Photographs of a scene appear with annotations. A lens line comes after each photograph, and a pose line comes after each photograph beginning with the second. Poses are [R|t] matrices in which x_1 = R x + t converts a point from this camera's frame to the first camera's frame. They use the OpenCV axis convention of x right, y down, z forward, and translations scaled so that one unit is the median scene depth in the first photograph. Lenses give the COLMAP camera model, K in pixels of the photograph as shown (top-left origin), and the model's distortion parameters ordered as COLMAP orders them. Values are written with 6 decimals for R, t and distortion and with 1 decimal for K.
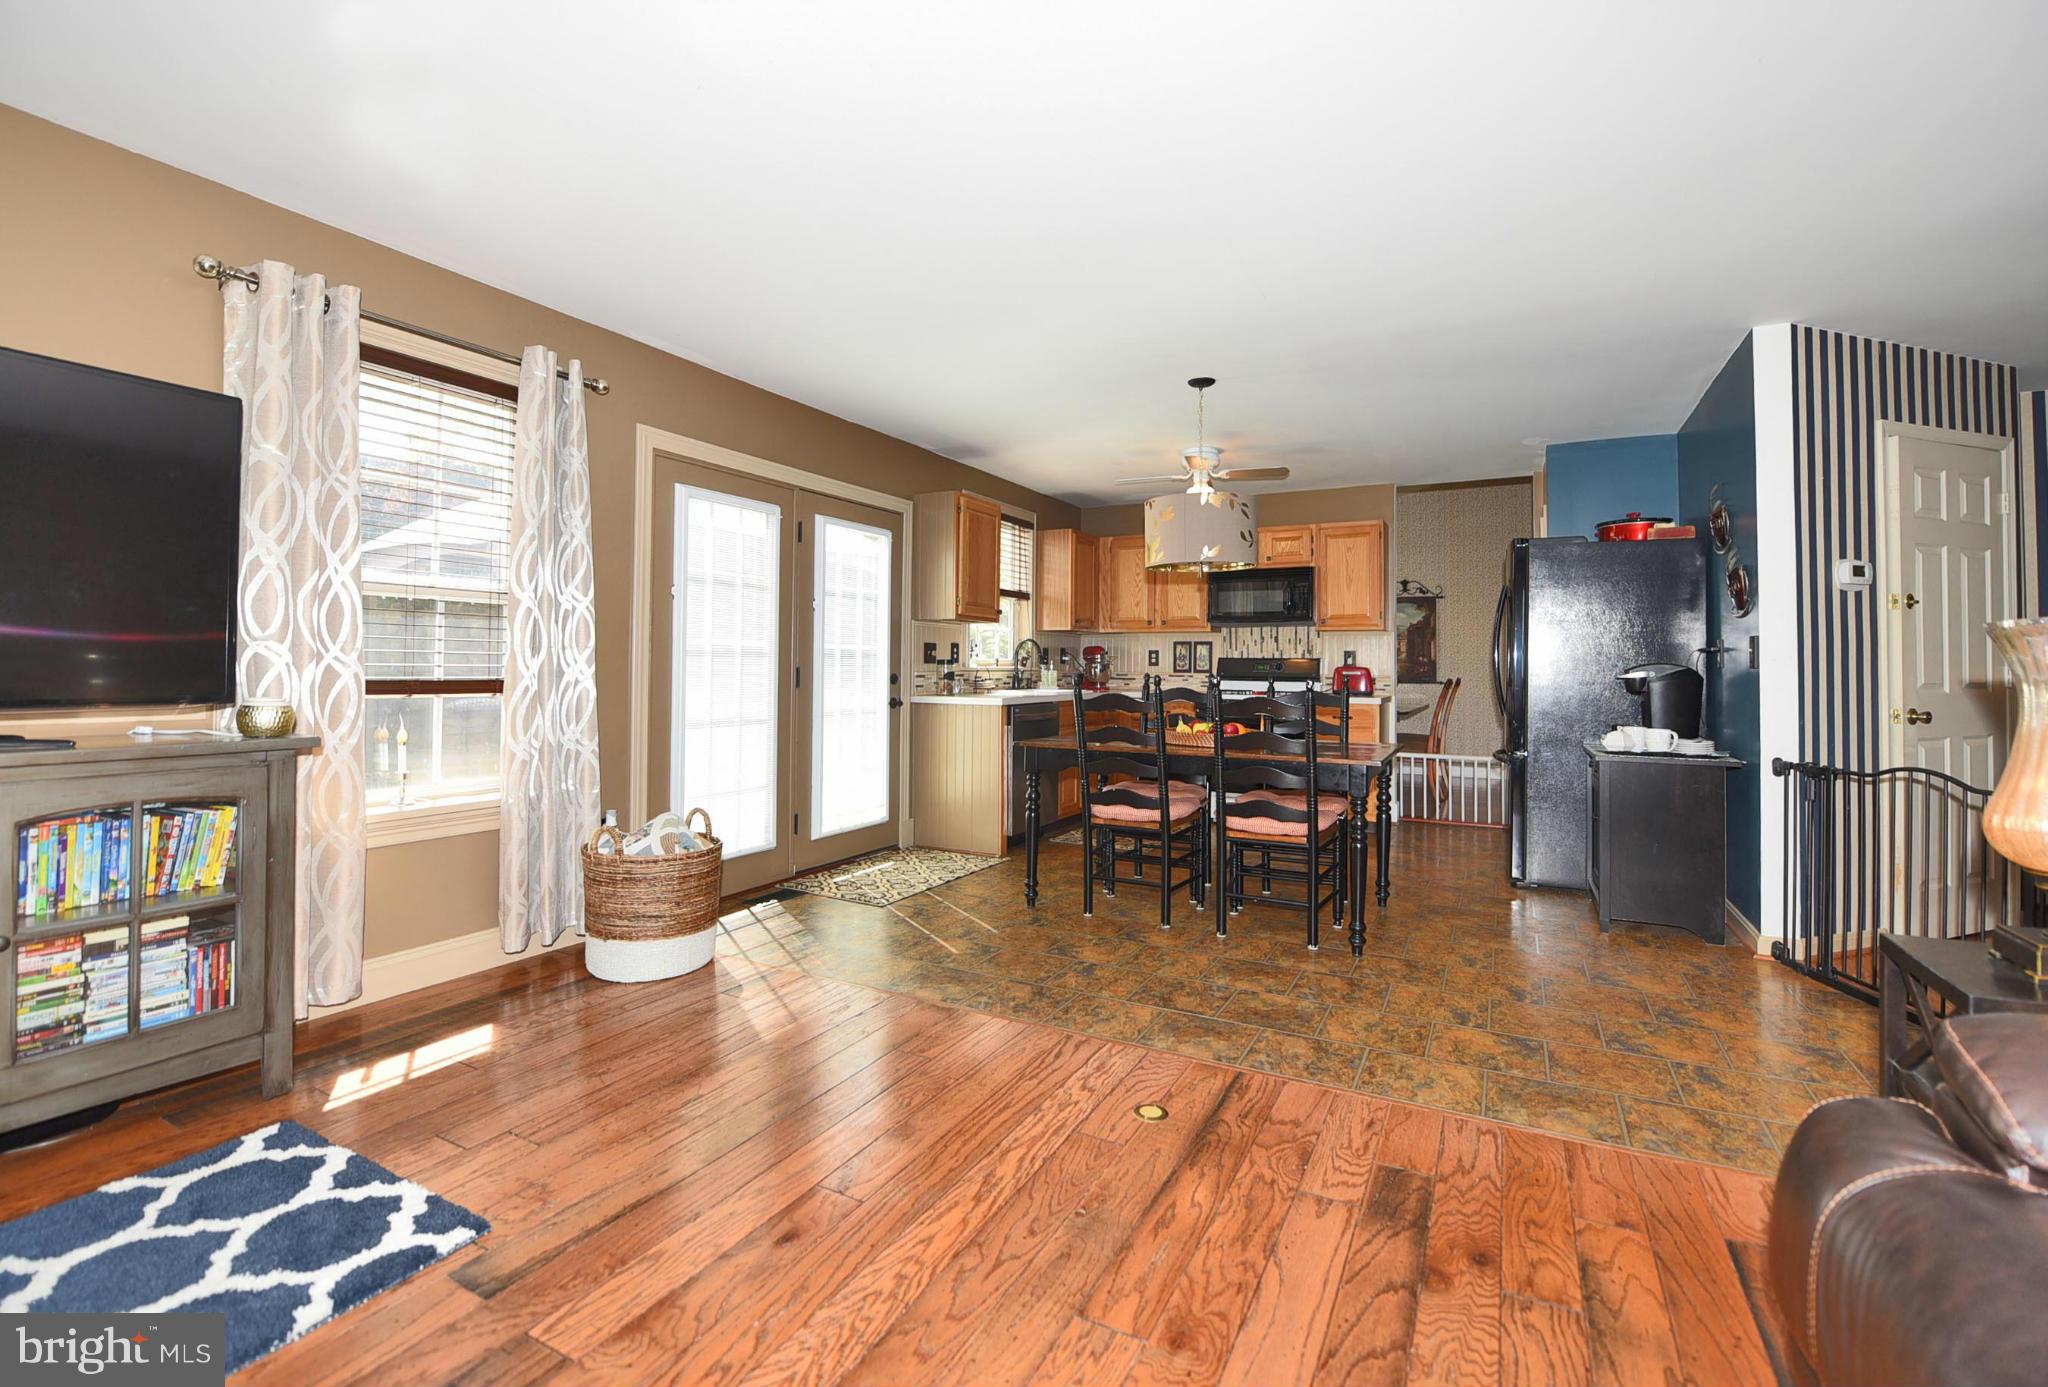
lens RADIAL K [[904.3, 0, 1021.5], [0, 904.3, 652.8], [0, 0, 1]] dist [-0.016524, -0.000482]
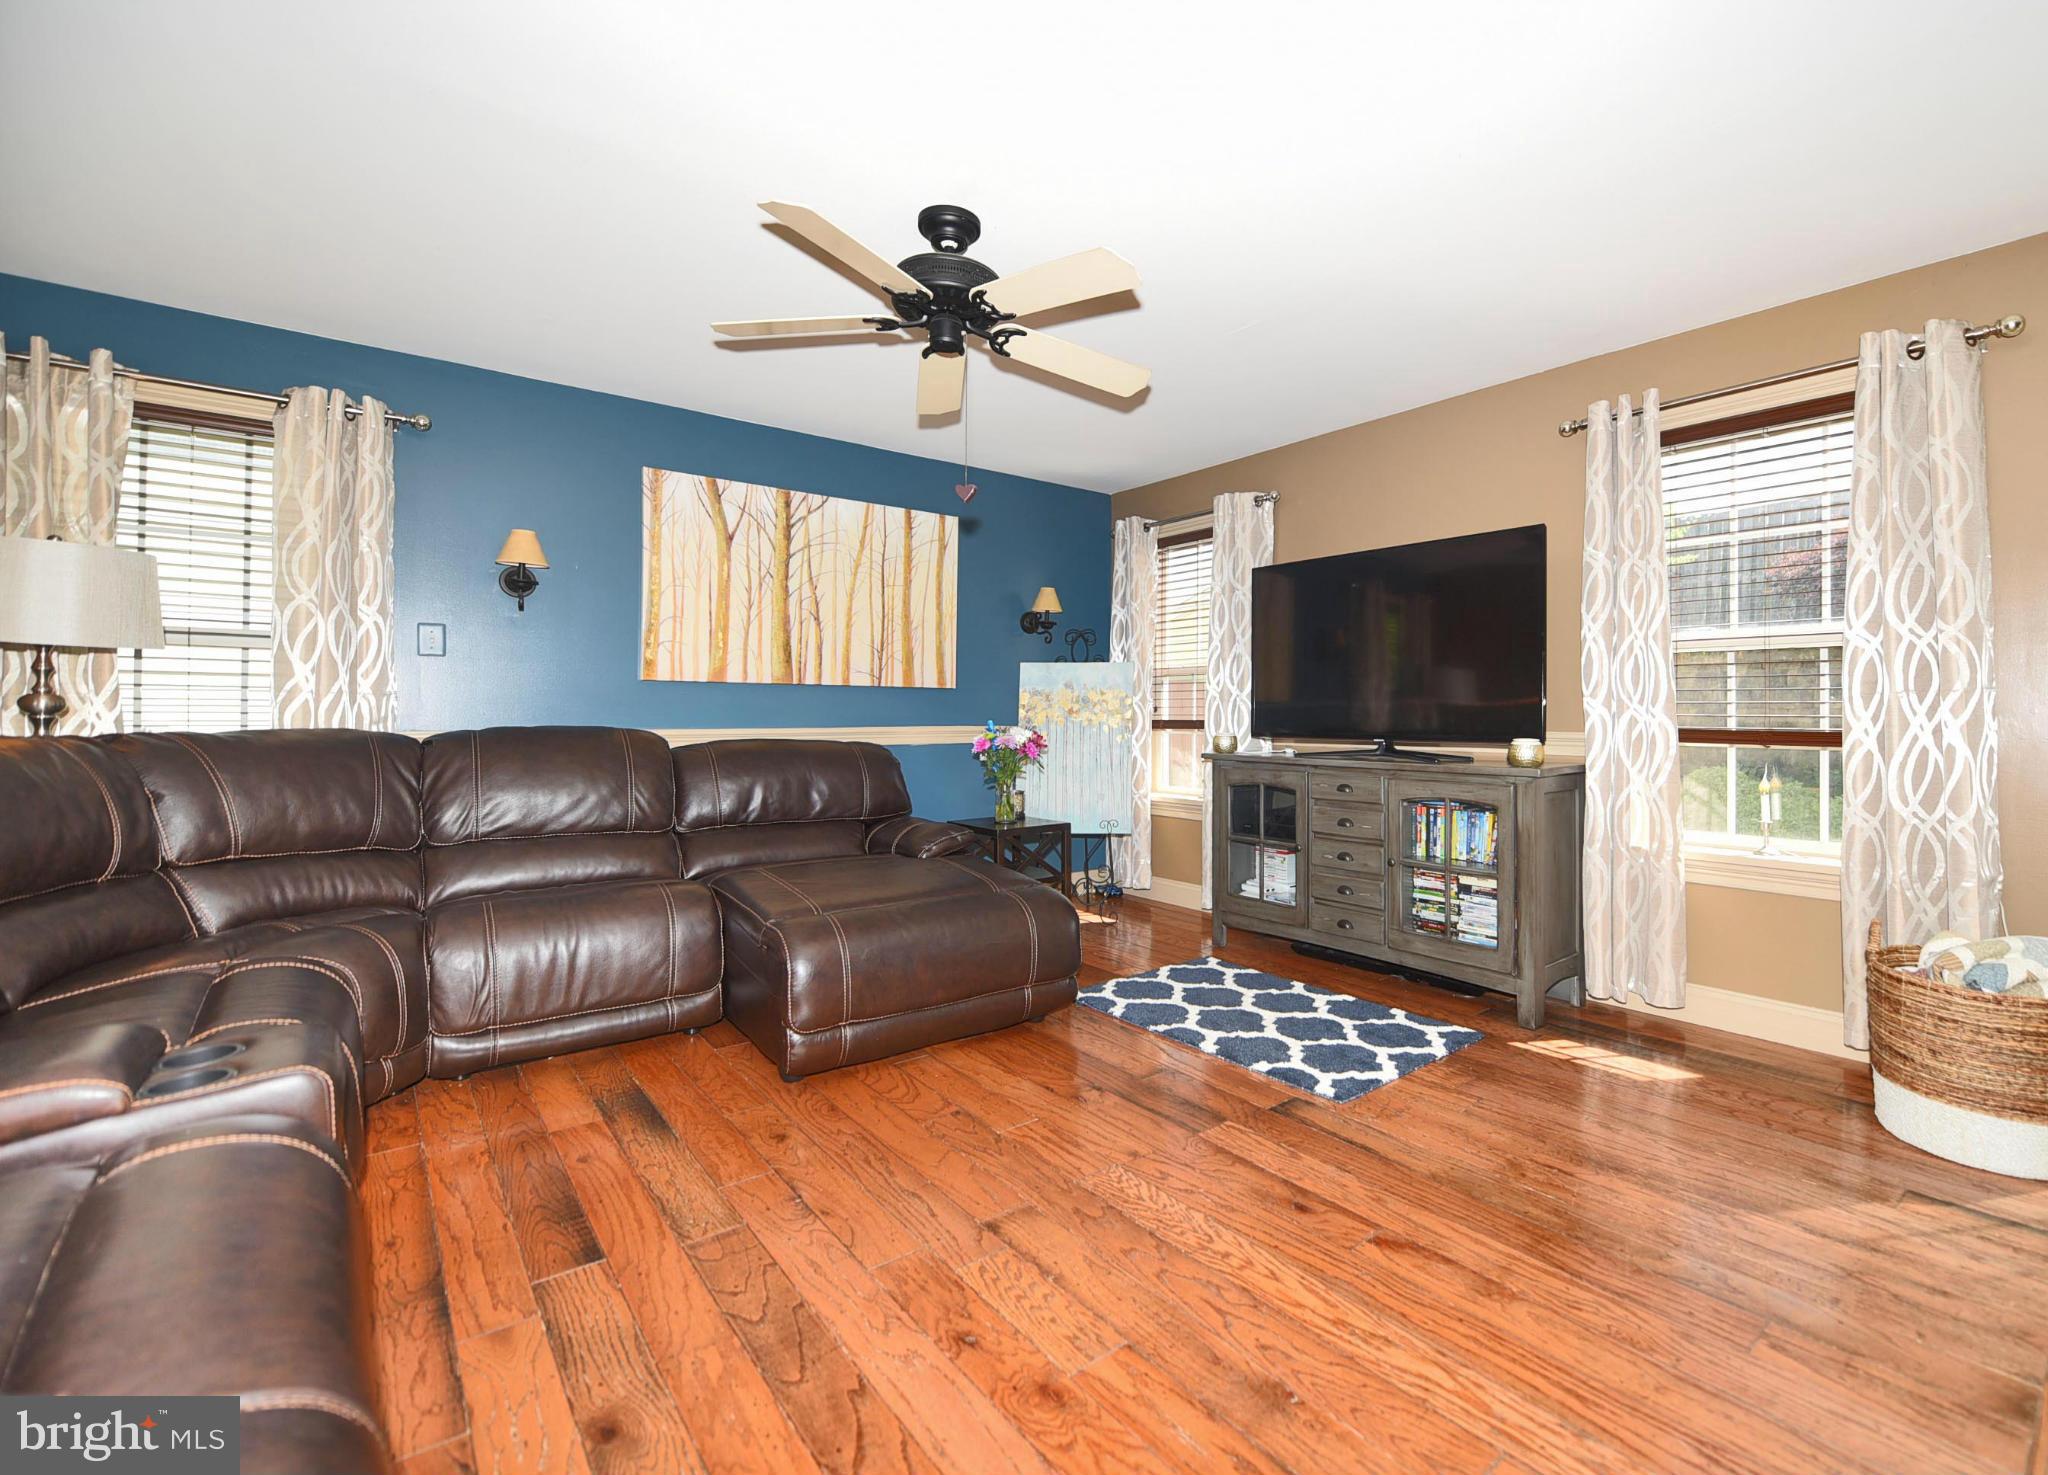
lens RADIAL K [[915.3, 0, 1132.4], [0, 915.3, 720.4], [0, 0, 1]] dist [-0.016969, -0.000184]
pose [[-0.360513, -0.004605, -0.932743, 0.502947], [0.007339, 0.999943, -0.007774, 0.020792], [0.932725, -0.009648, -0.360459, 0.680323]]
